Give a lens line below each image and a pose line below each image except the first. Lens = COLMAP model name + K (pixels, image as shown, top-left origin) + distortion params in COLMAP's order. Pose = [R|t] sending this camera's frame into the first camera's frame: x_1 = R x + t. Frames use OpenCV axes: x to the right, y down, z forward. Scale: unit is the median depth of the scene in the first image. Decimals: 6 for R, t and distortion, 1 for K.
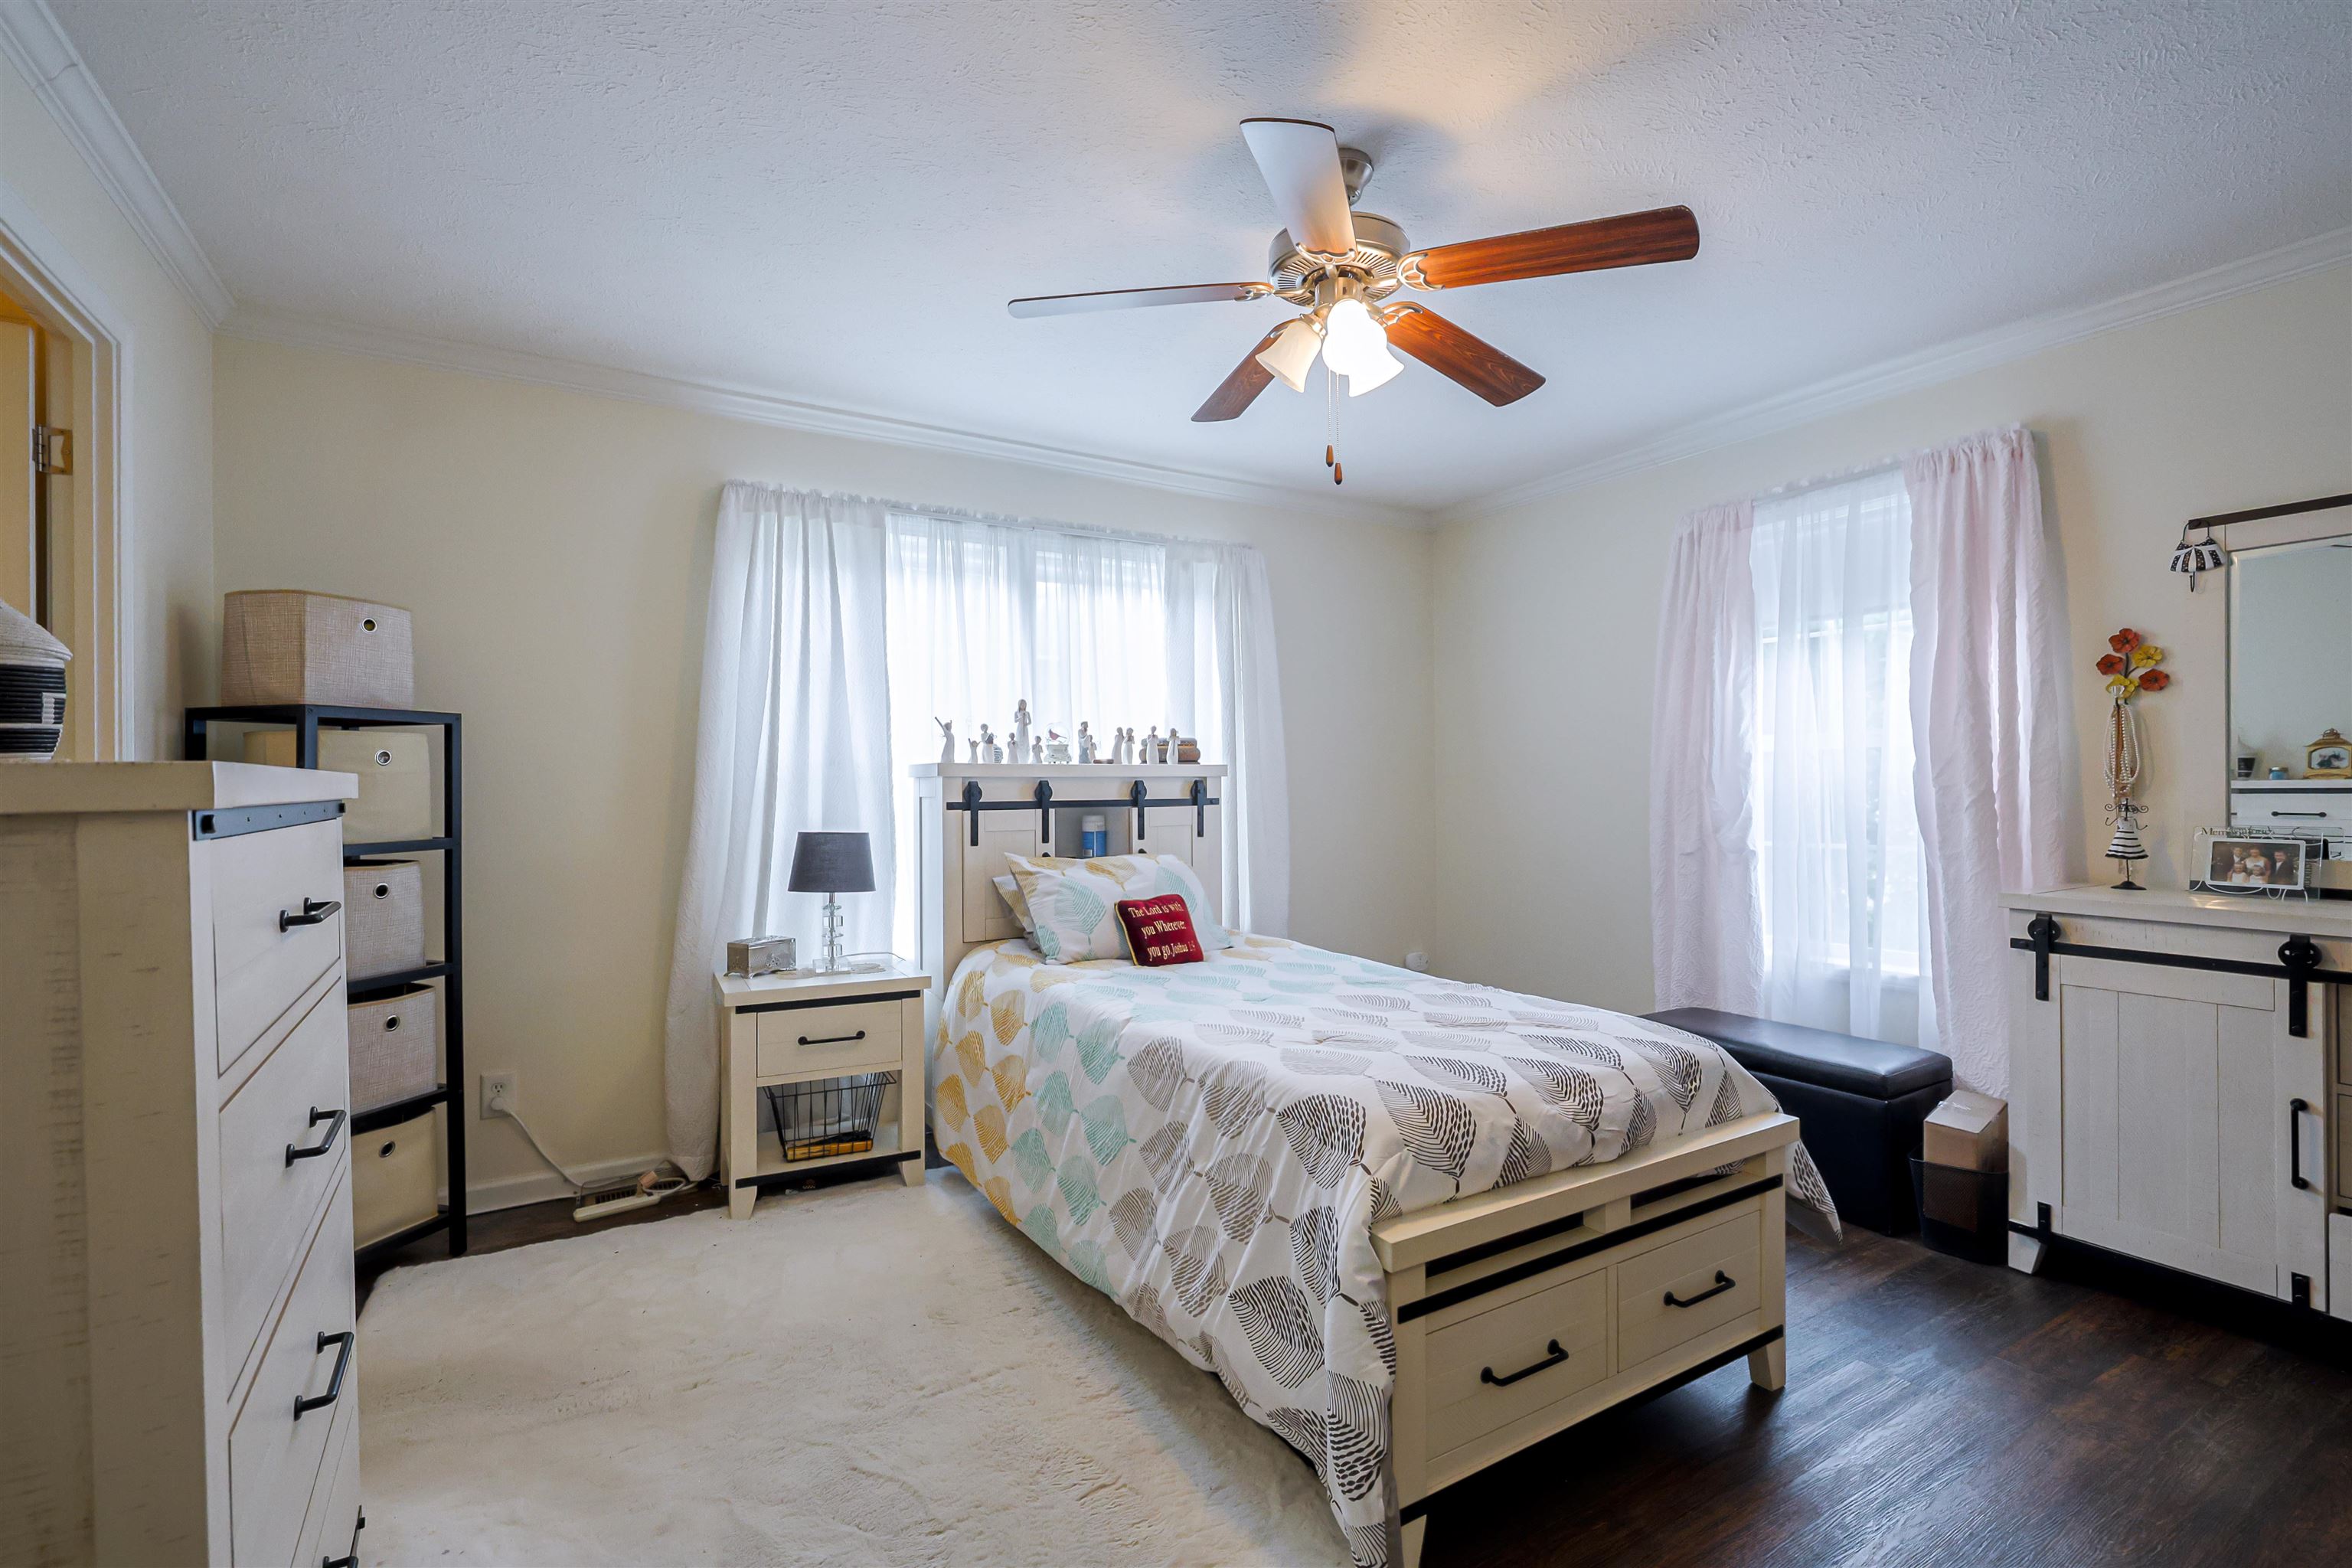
lens RADIAL K [[1056.4, 0, 1186.9], [0, 1056.4, 784.6], [0, 0, 1]] dist [-0.002200, -0.000371]
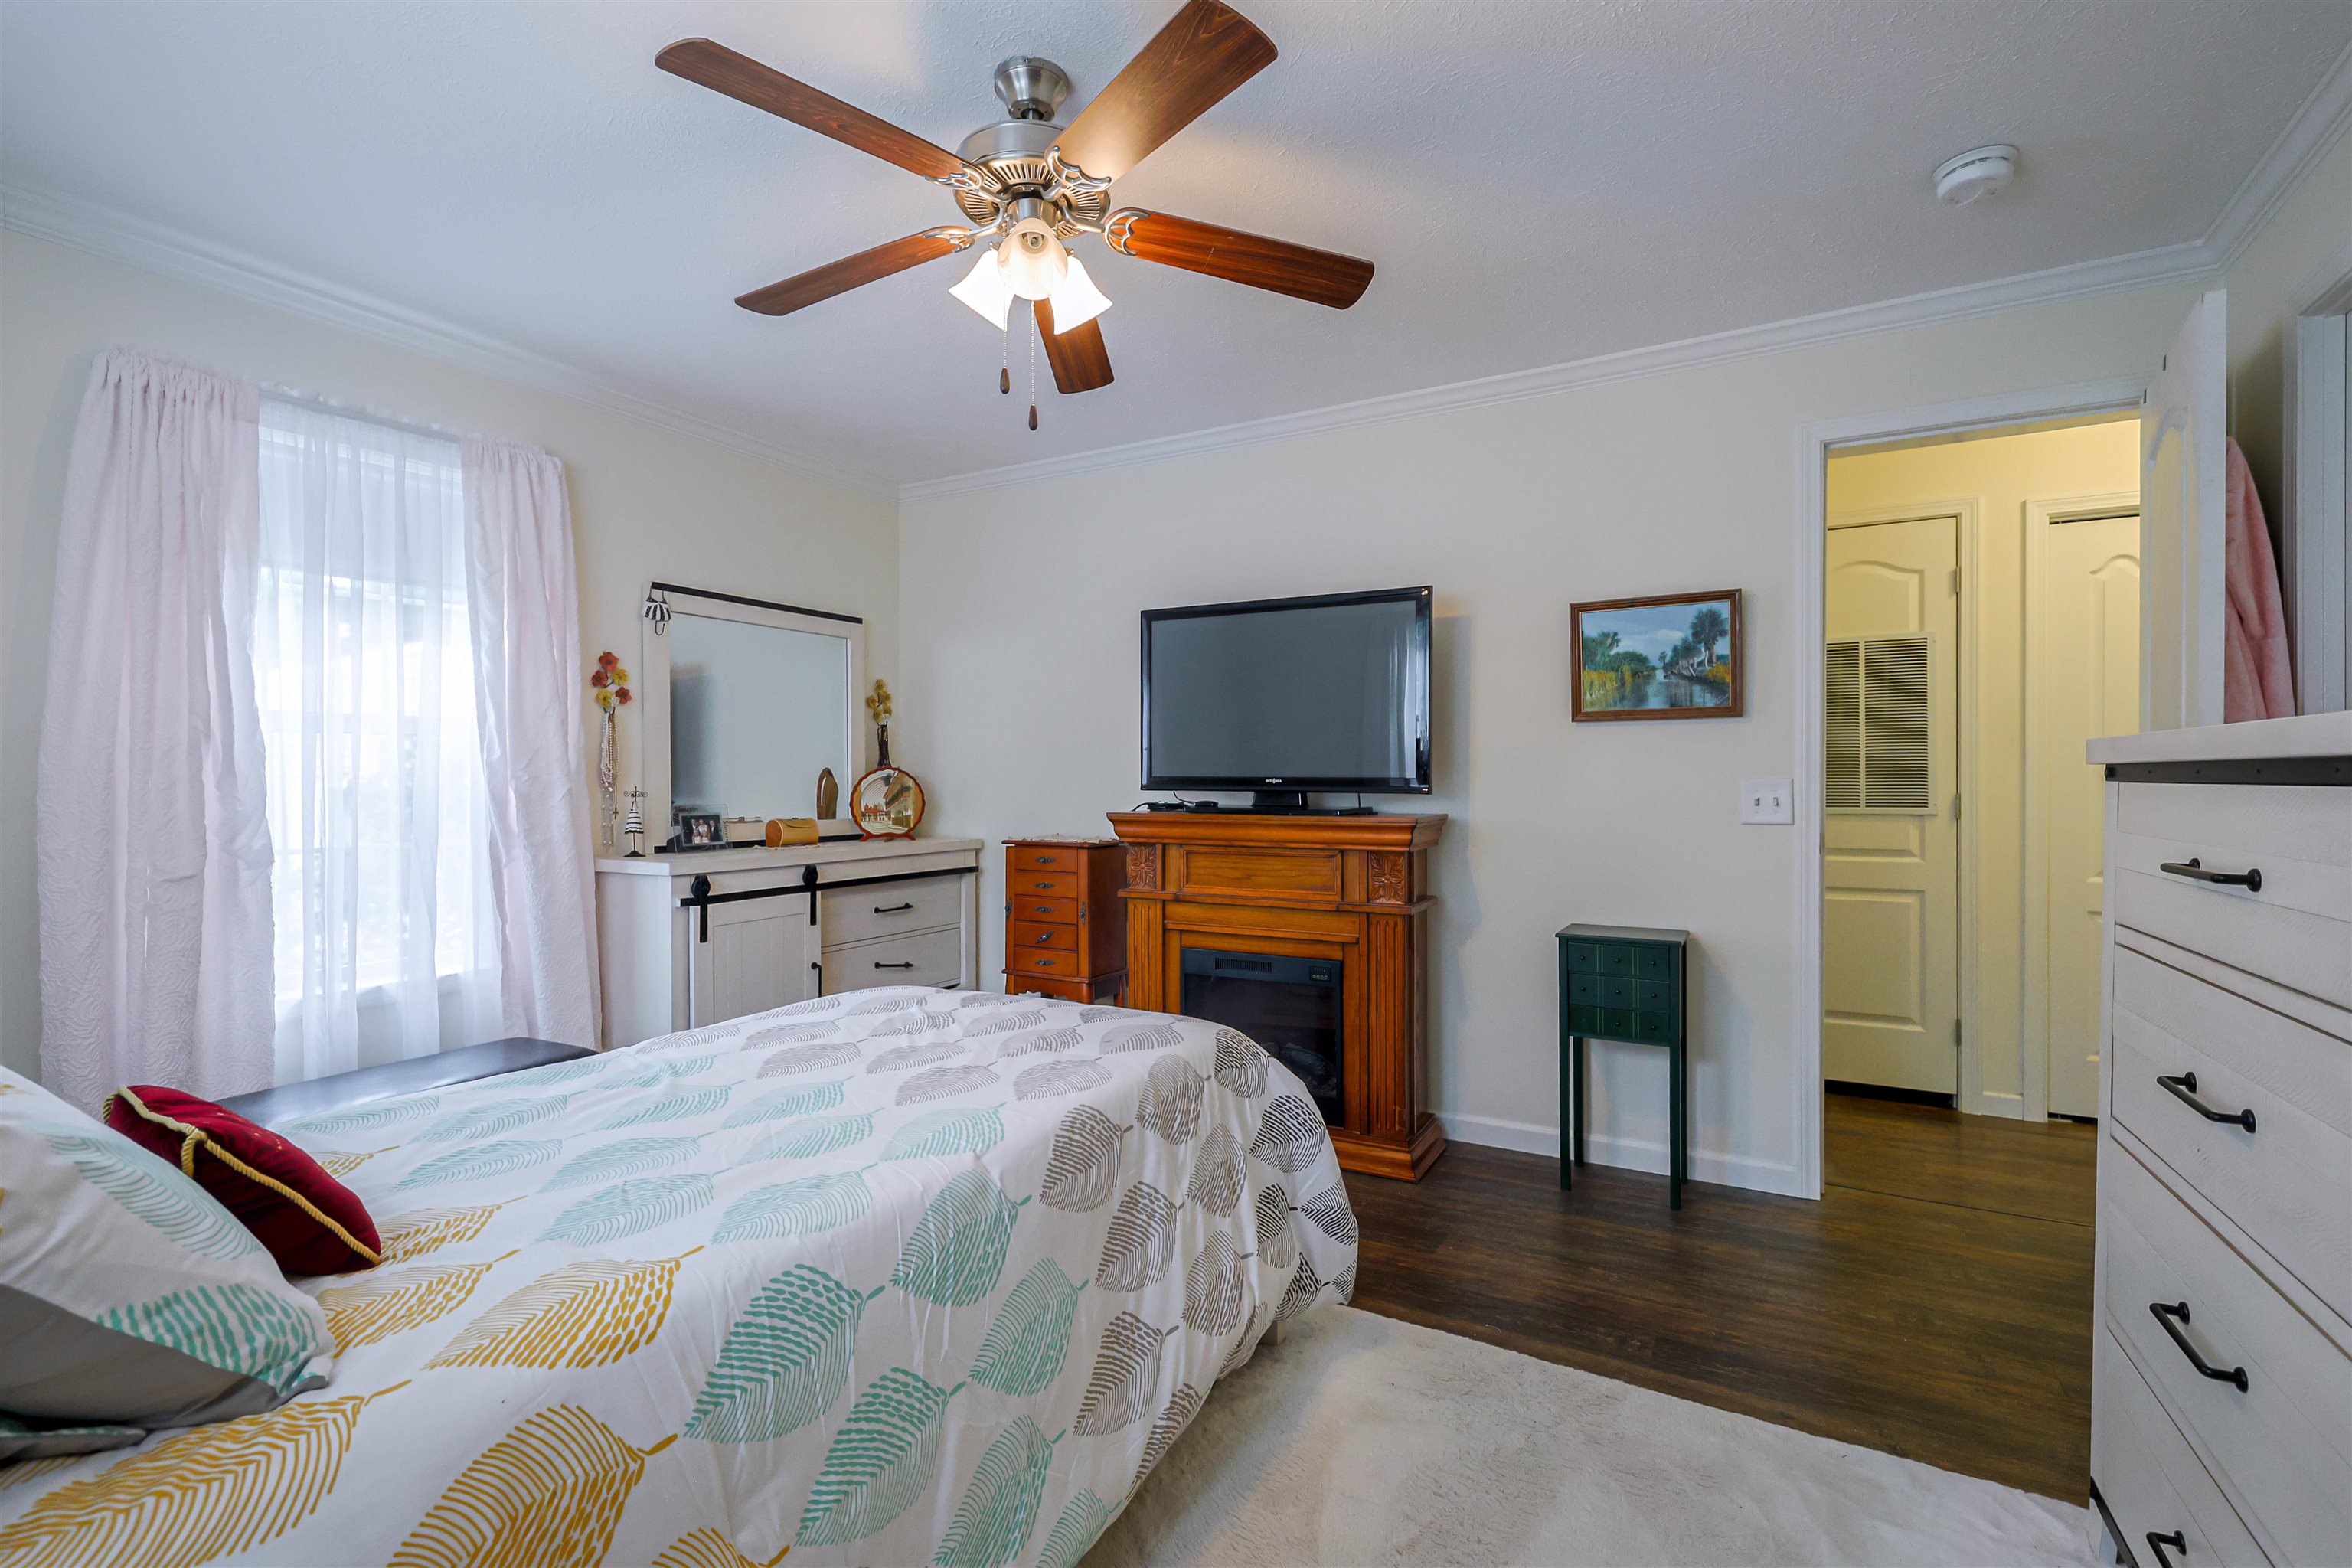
lens RADIAL K [[1056.4, 0, 1186.9], [0, 1056.4, 784.6], [0, 0, 1]] dist [-0.002200, -0.000371]
pose [[-0.504739, -0.001403, 0.863271, -0.572048], [0.002991, 0.999990, 0.003373, 0.008784], [-0.863267, 0.004285, -0.504730, 1.085428]]
